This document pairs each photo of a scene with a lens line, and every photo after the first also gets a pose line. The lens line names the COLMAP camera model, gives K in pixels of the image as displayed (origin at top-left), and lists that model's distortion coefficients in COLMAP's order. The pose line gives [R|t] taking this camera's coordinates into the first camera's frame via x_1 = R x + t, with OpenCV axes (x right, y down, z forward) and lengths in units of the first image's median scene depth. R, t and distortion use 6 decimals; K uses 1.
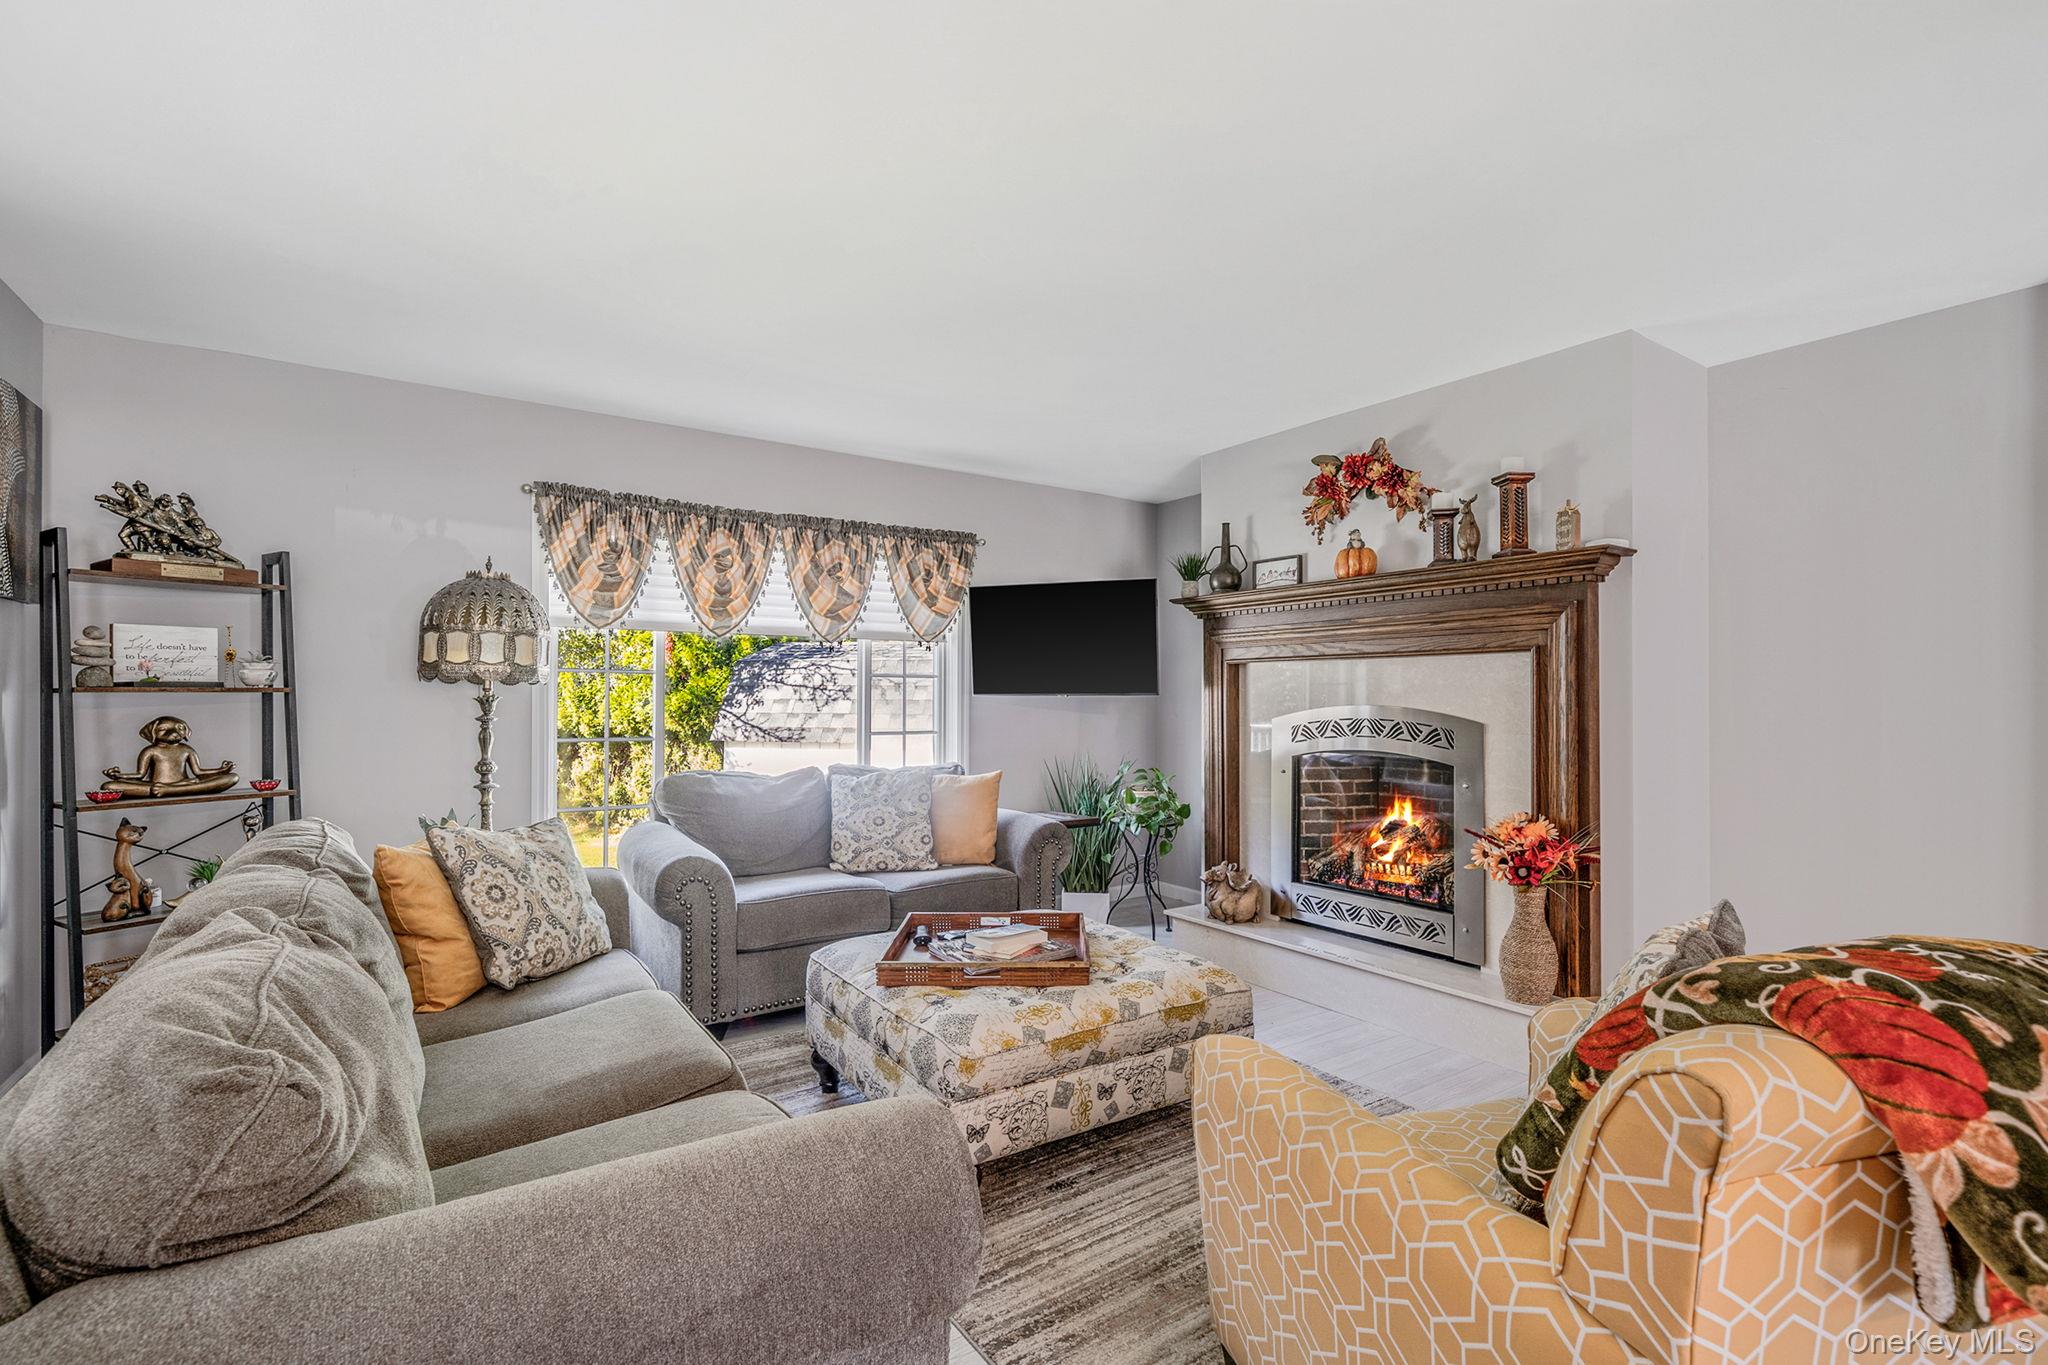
lens RADIAL K [[906.6, 0, 1029.1], [0, 906.6, 692.8], [0, 0, 1]] dist [-0.000204, 0.000544]
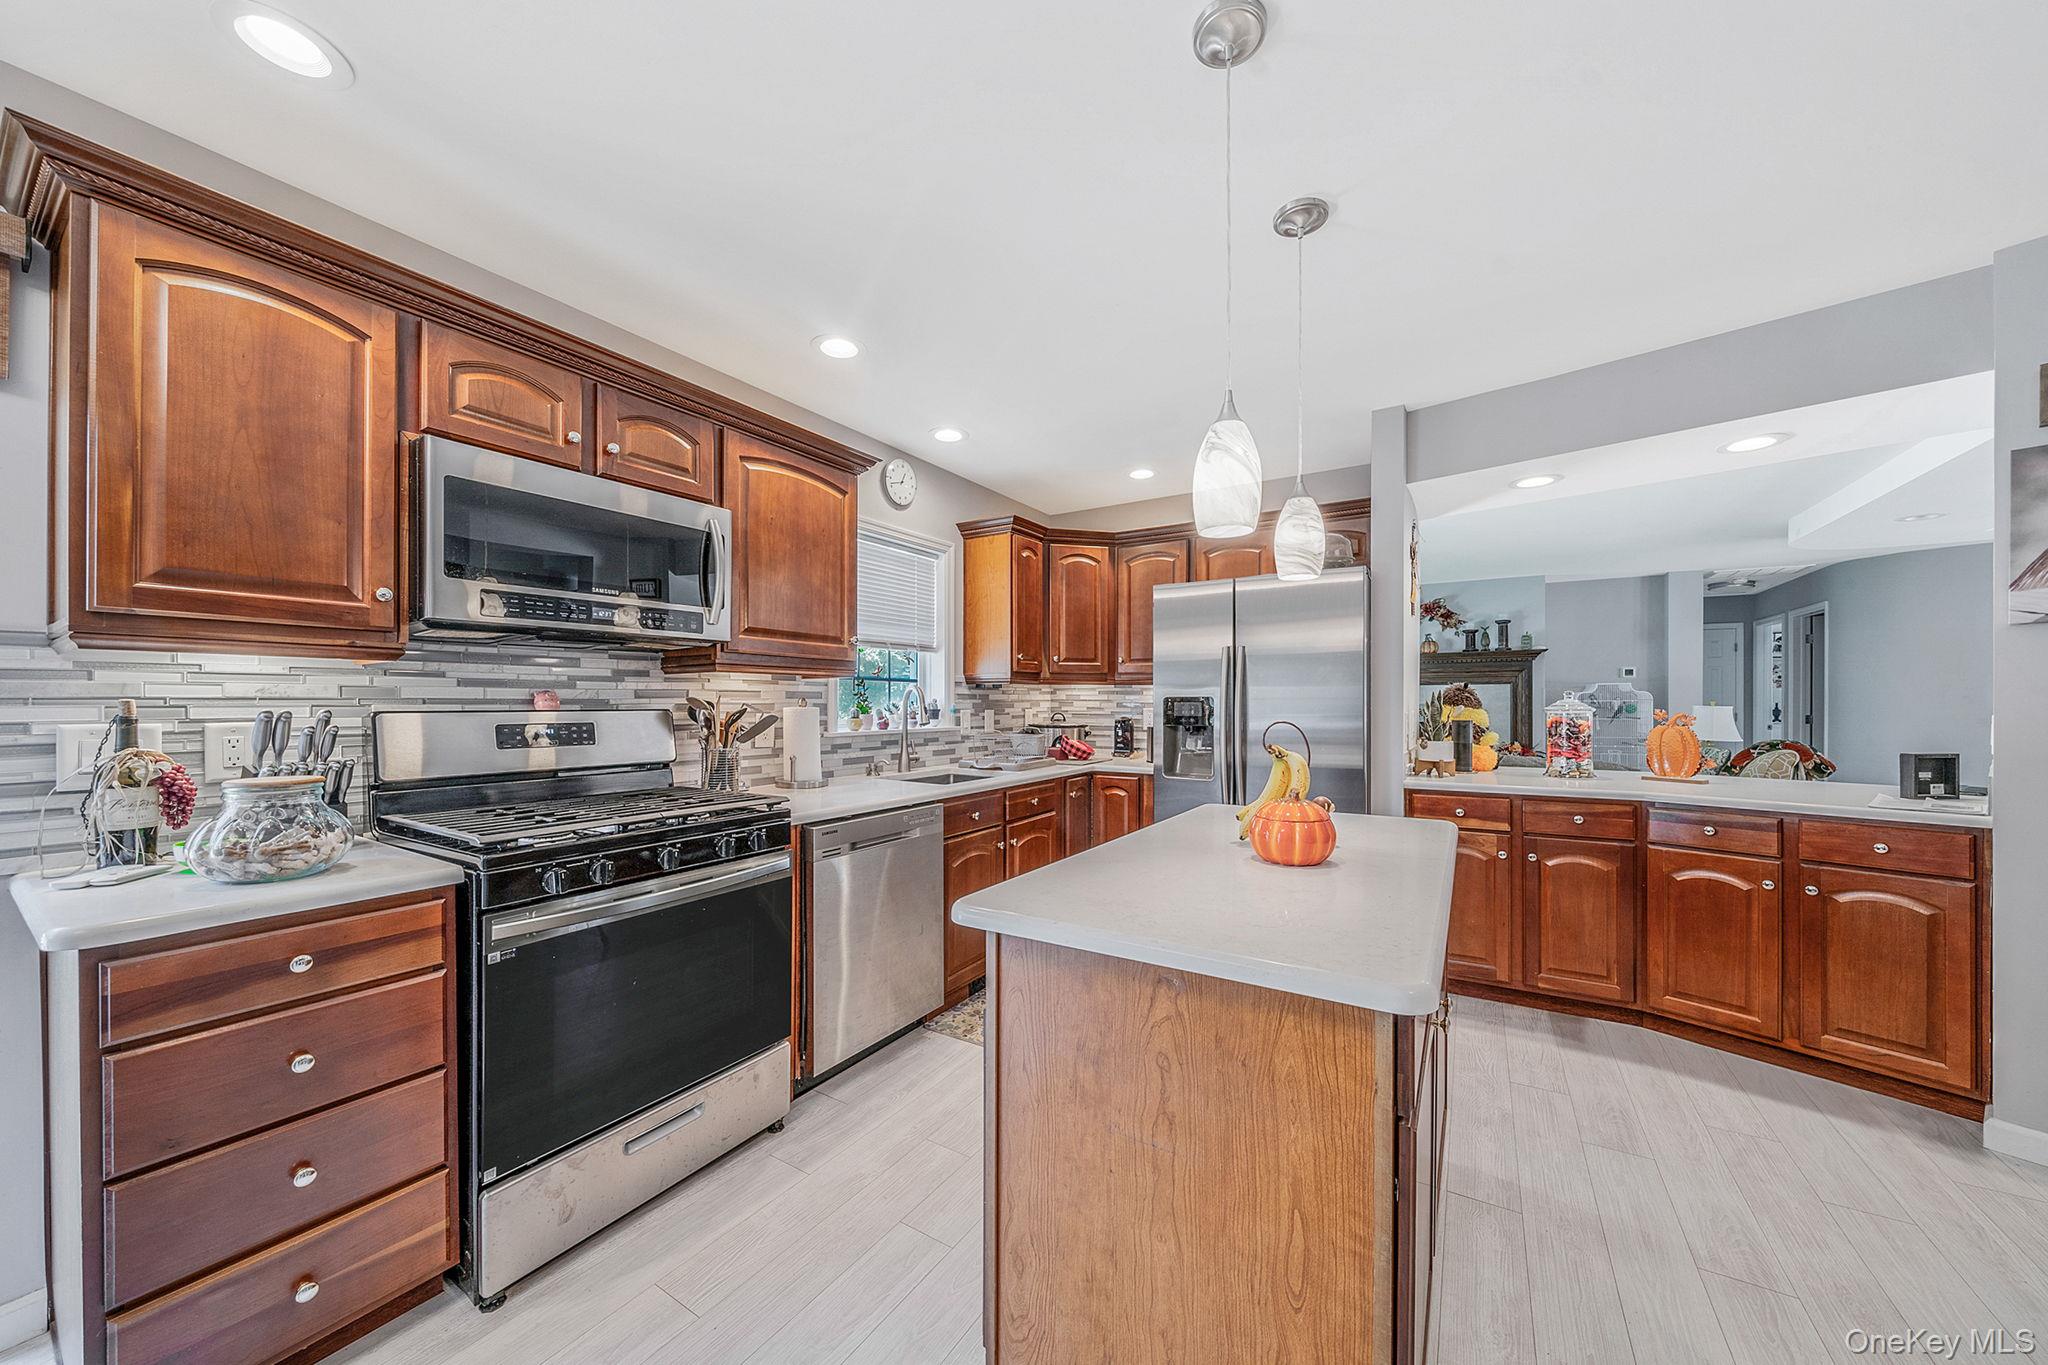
lens RADIAL K [[720.5, 0, 1029.2], [0, 720.5, 701.2], [0, 0, 1]] dist [-0.003161, 0.000054]
pose [[0.914940, -0.003156, 0.403577, -1.367452], [0.002745, 0.999995, 0.001599, -0.000379], [-0.403580, -0.000355, 0.914944, -0.348538]]
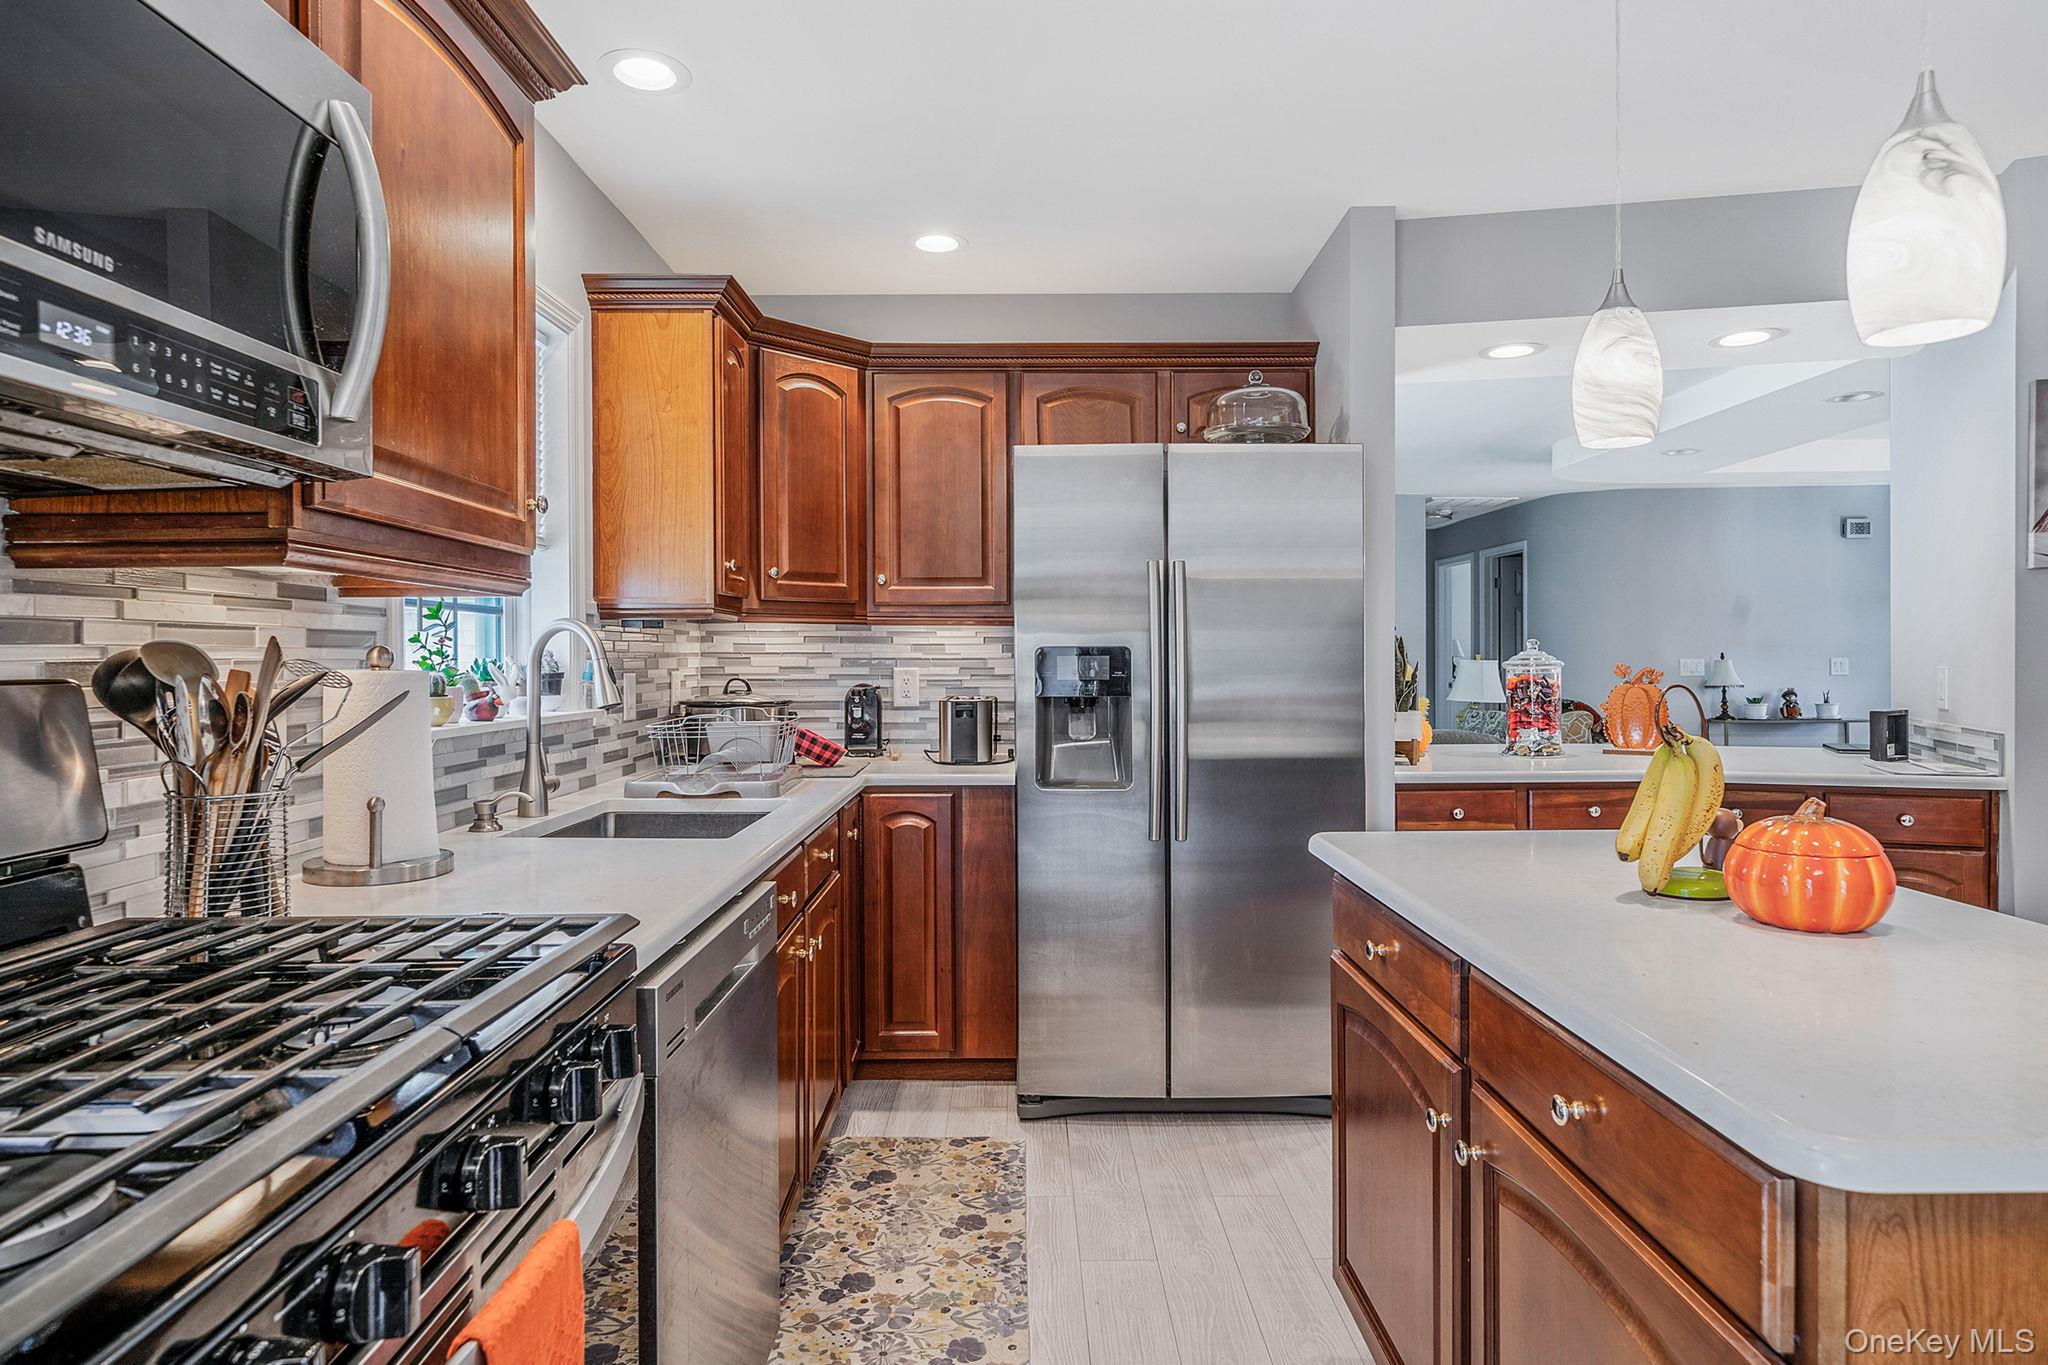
lens RADIAL K [[1152.3, 0, 1026.0], [0, 1152.3, 670.9], [0, 0, 1]] dist [-0.000514, -0.001415]
pose [[0.561428, -0.015174, 0.827387, -1.514264], [0.004194, 0.999871, 0.015492, 0.000594], [-0.827515, -0.005228, 0.561419, -0.052230]]
